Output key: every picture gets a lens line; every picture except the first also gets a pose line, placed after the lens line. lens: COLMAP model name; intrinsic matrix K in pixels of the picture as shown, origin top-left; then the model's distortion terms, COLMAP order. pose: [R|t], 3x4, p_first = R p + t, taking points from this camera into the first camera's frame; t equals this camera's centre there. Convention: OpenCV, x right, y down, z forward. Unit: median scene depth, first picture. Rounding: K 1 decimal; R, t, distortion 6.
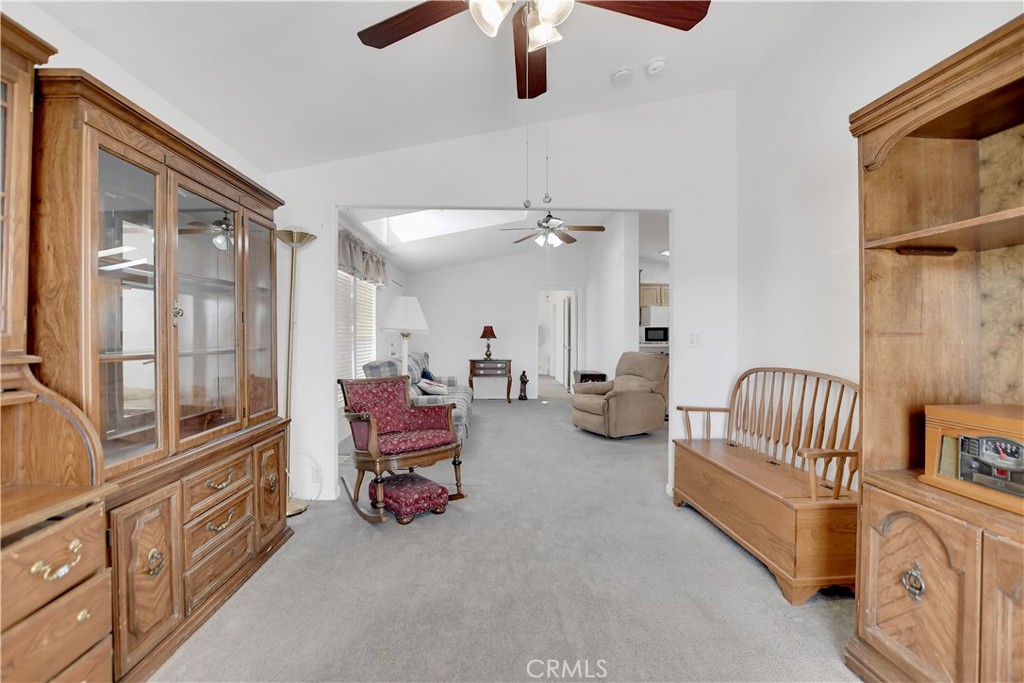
lens RADIAL K [[454.0, 0, 511.2], [0, 454.0, 339.9], [0, 0, 1]] dist [-0.034550, 0.007443]
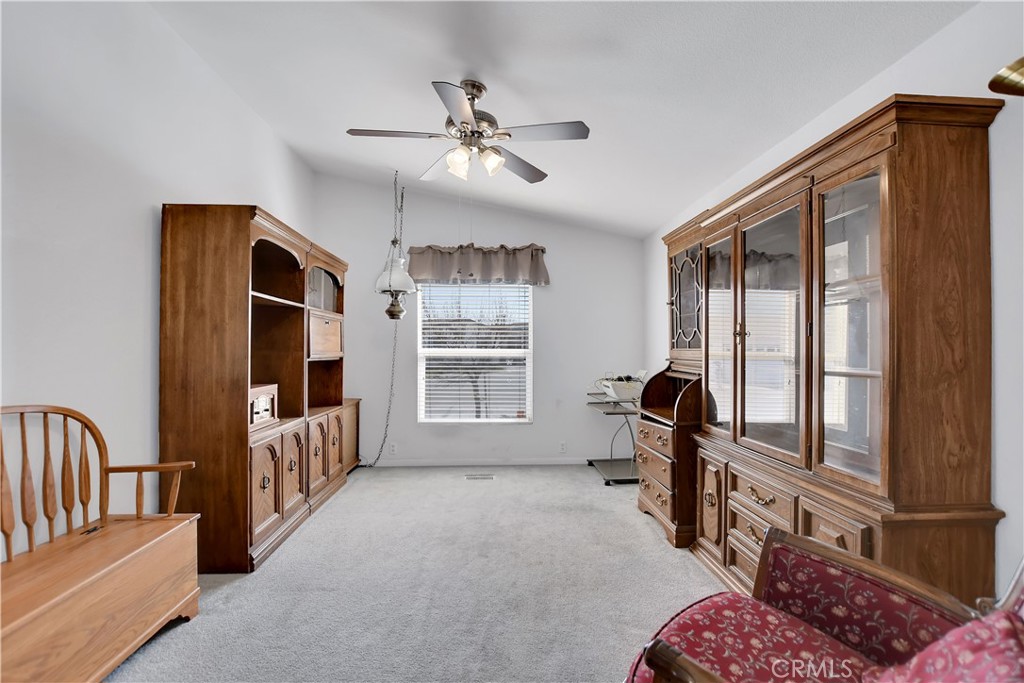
lens RADIAL K [[454.0, 0, 511.2], [0, 454.0, 339.9], [0, 0, 1]] dist [-0.034550, 0.007443]
pose [[-0.999990, -0.003513, -0.002761, -0.071480], [-0.003485, 0.999943, -0.010043, -0.021918], [0.002796, -0.010033, -0.999946, 1.742101]]
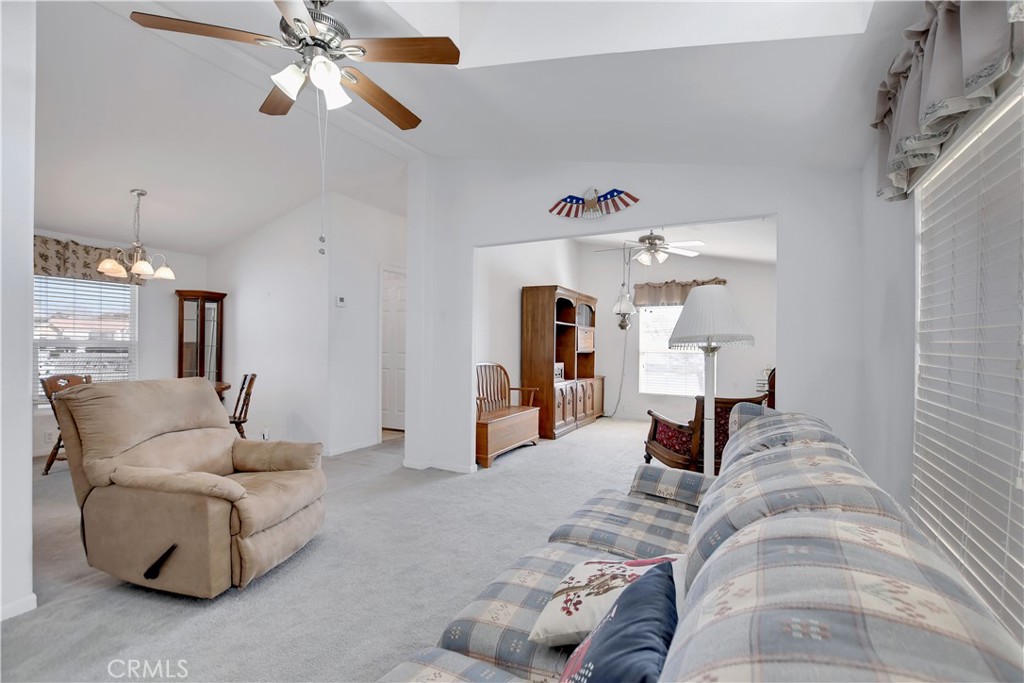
lens RADIAL K [[459.6, 0, 511.4], [0, 459.6, 348.5], [0, 0, 1]] dist [-0.038939, 0.007156]
pose [[-0.854212, -0.018167, 0.519607, -0.564362], [-0.011700, 0.999808, 0.015723, -0.031891], [-0.519793, 0.007352, -0.854261, 2.954095]]
